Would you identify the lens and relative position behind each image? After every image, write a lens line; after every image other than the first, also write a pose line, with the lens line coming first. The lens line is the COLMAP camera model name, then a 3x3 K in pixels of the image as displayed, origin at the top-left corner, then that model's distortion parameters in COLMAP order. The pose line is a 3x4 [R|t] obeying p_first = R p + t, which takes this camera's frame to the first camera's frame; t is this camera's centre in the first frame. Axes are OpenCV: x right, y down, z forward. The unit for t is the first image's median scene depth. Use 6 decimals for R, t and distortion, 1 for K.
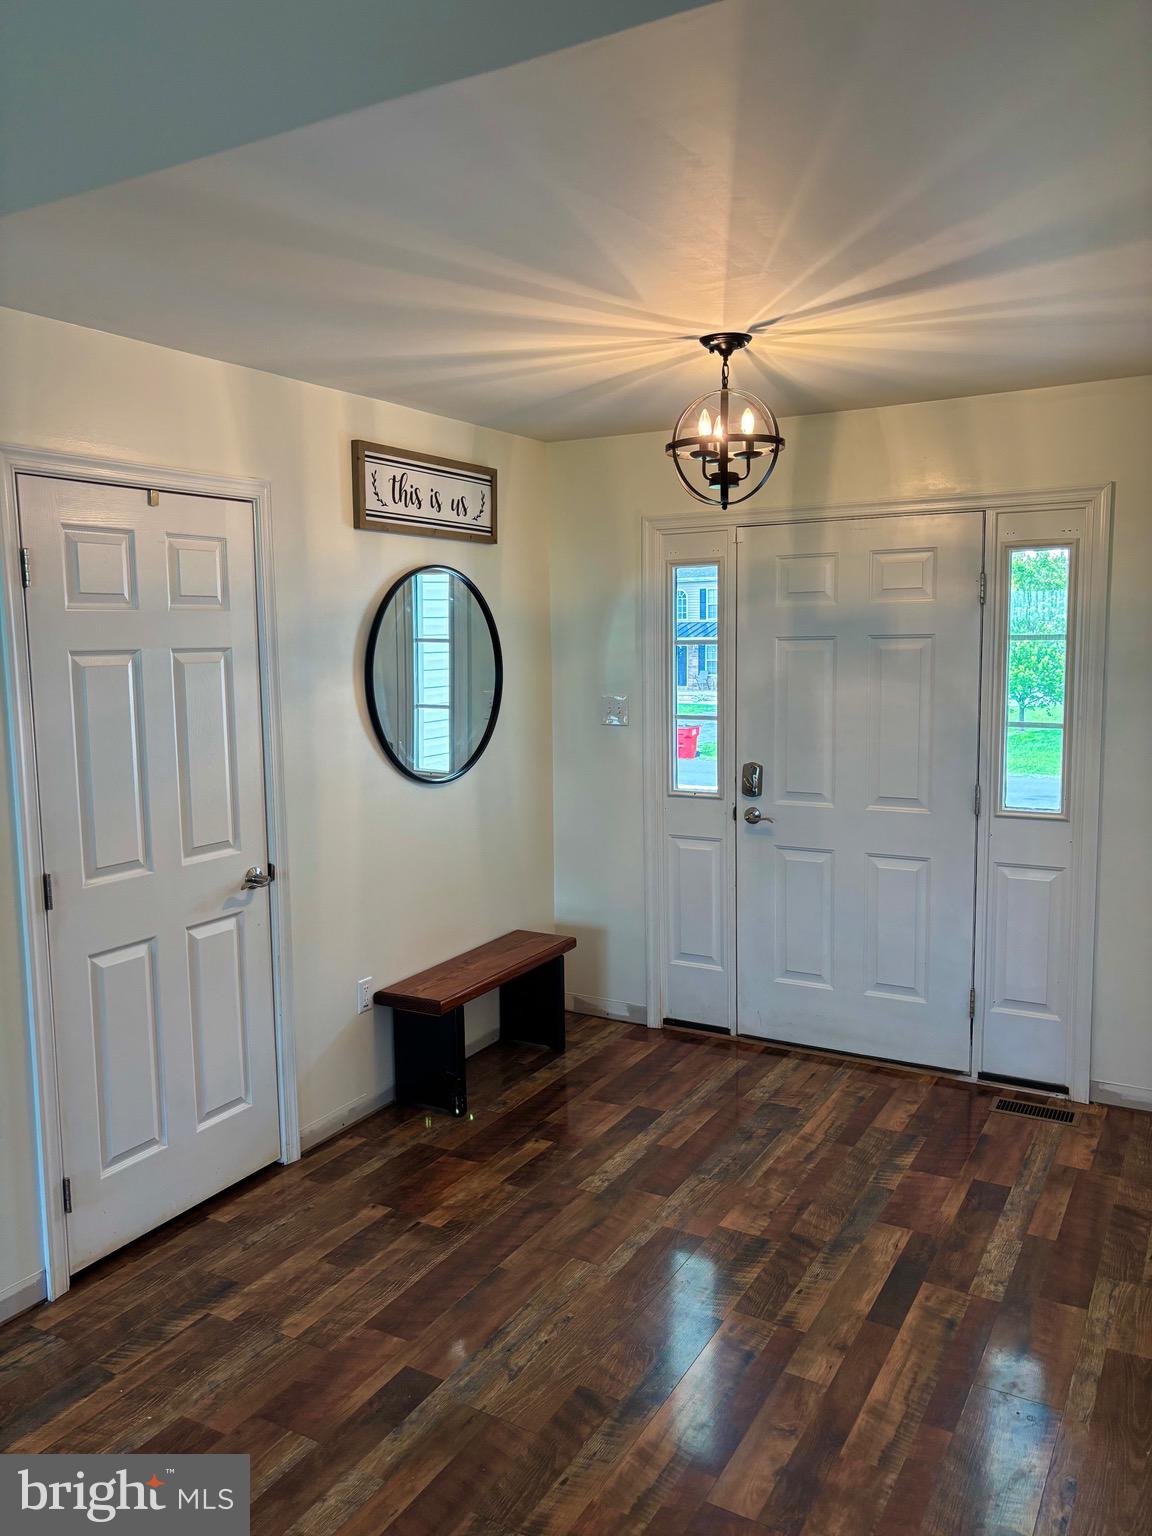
lens RADIAL K [[1158.9, 0, 577.7], [0, 1158.9, 774.6], [0, 0, 1]] dist [0.049281, -0.044598]
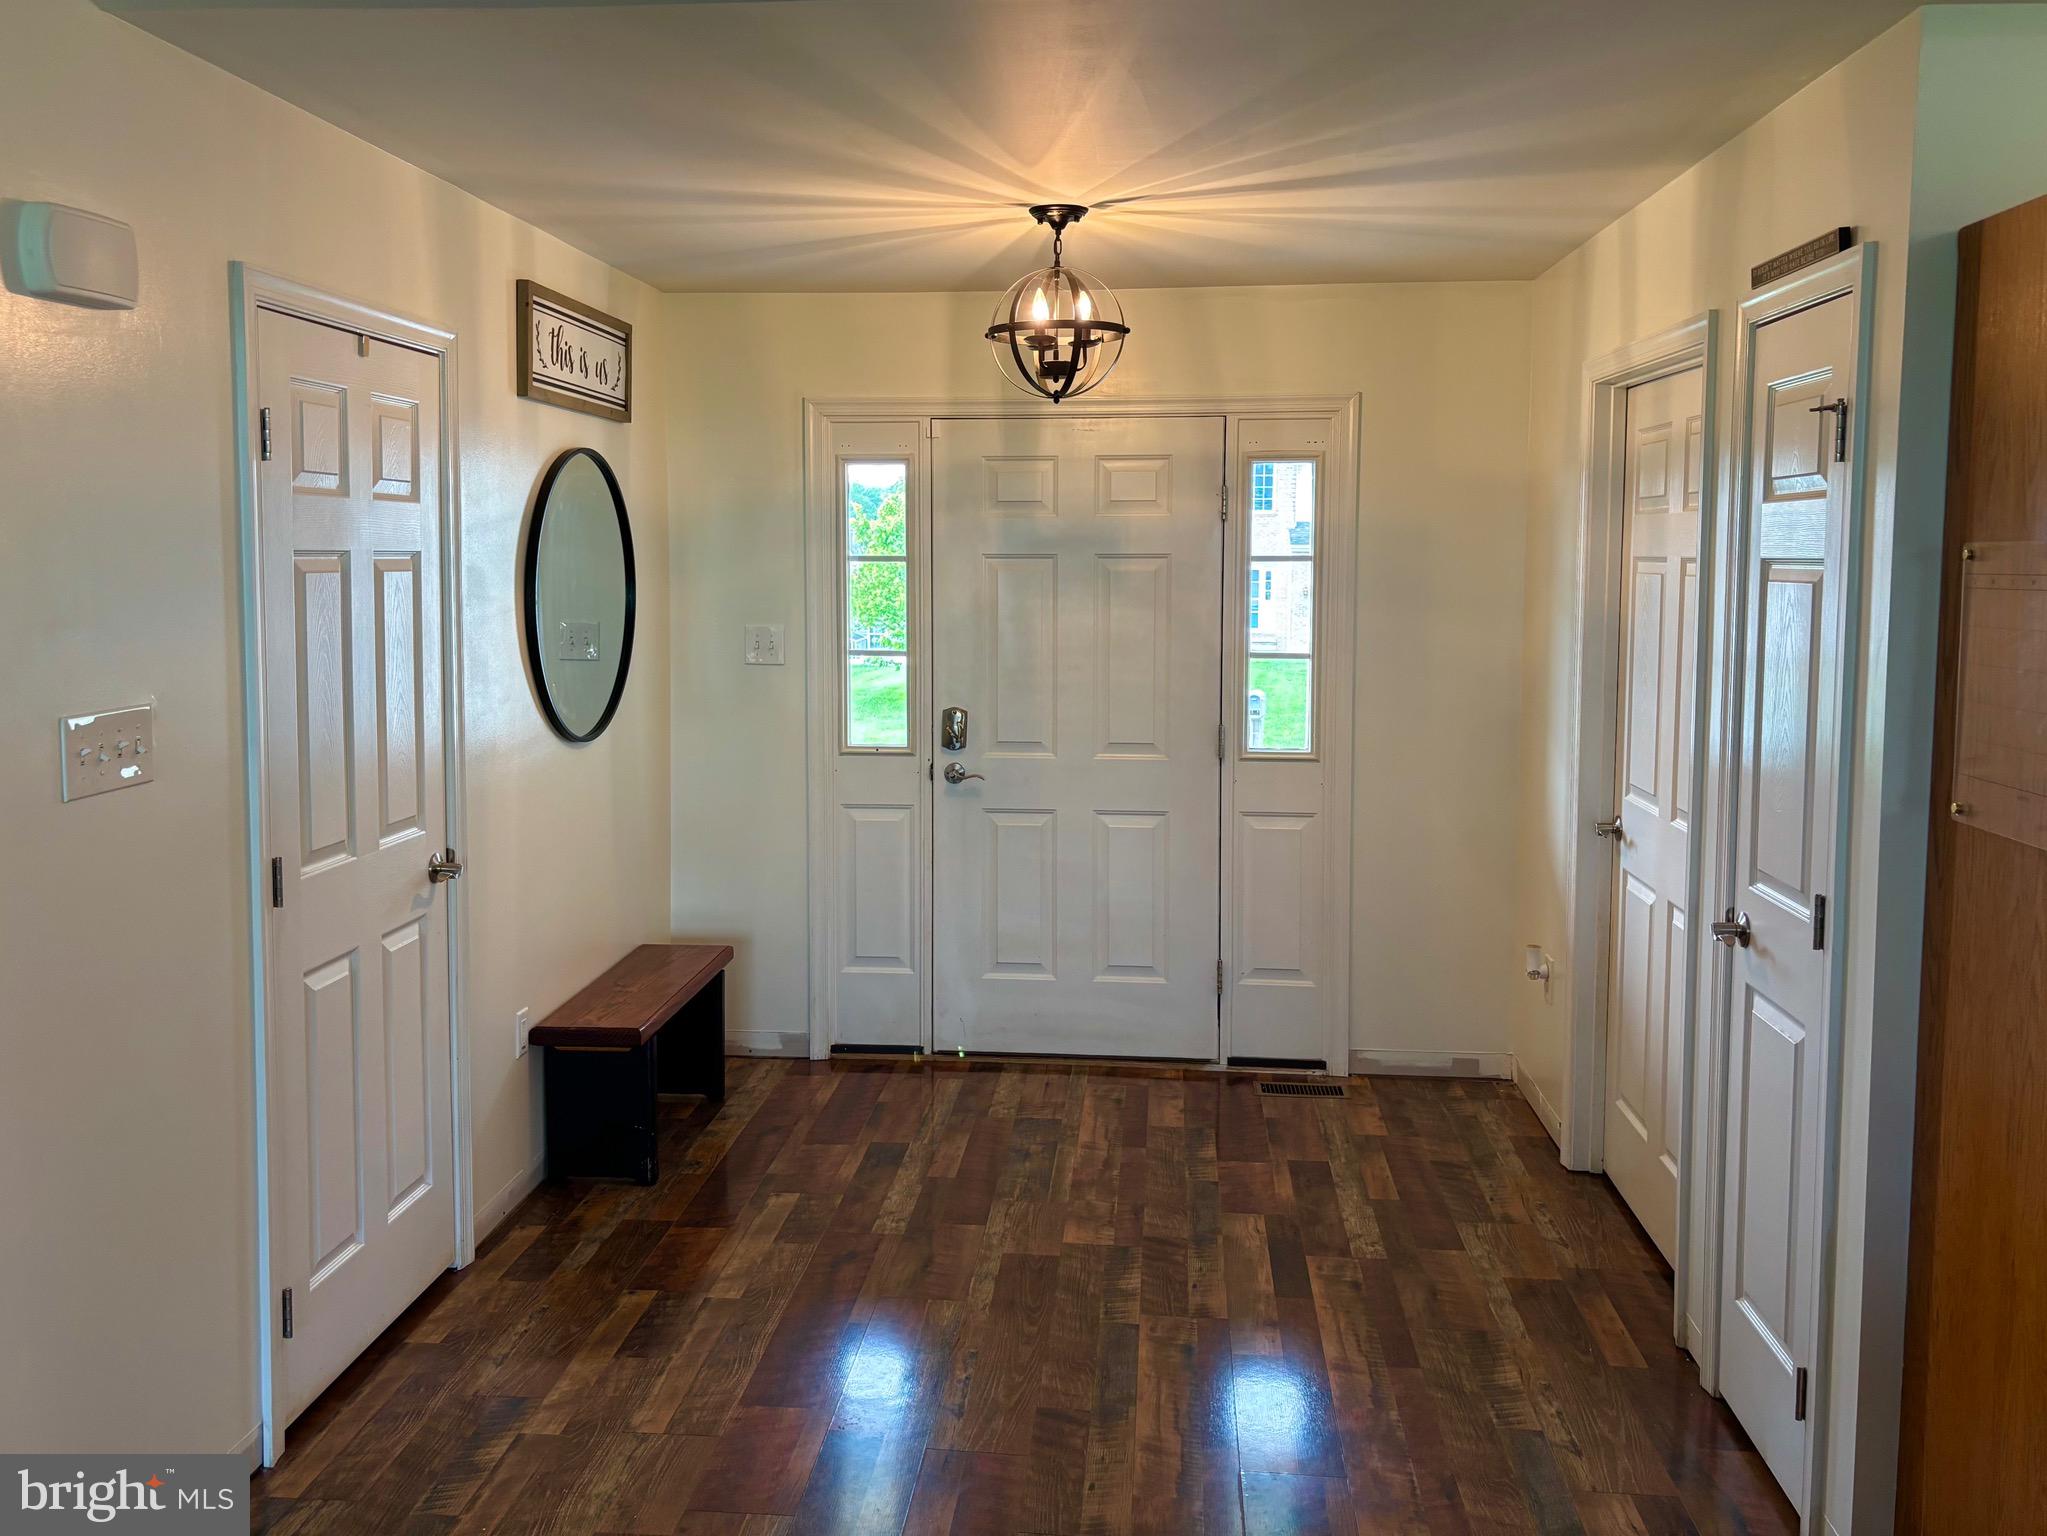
lens RADIAL K [[1717.8, 0, 985.0], [0, 1717.8, 685.8], [0, 0, 1]] dist [0.053690, -0.056886]
pose [[0.914396, -0.014248, 0.404569, -0.355976], [0.033972, 0.998556, -0.041616, 0.028546], [-0.403392, 0.051798, 0.913560, -0.115416]]
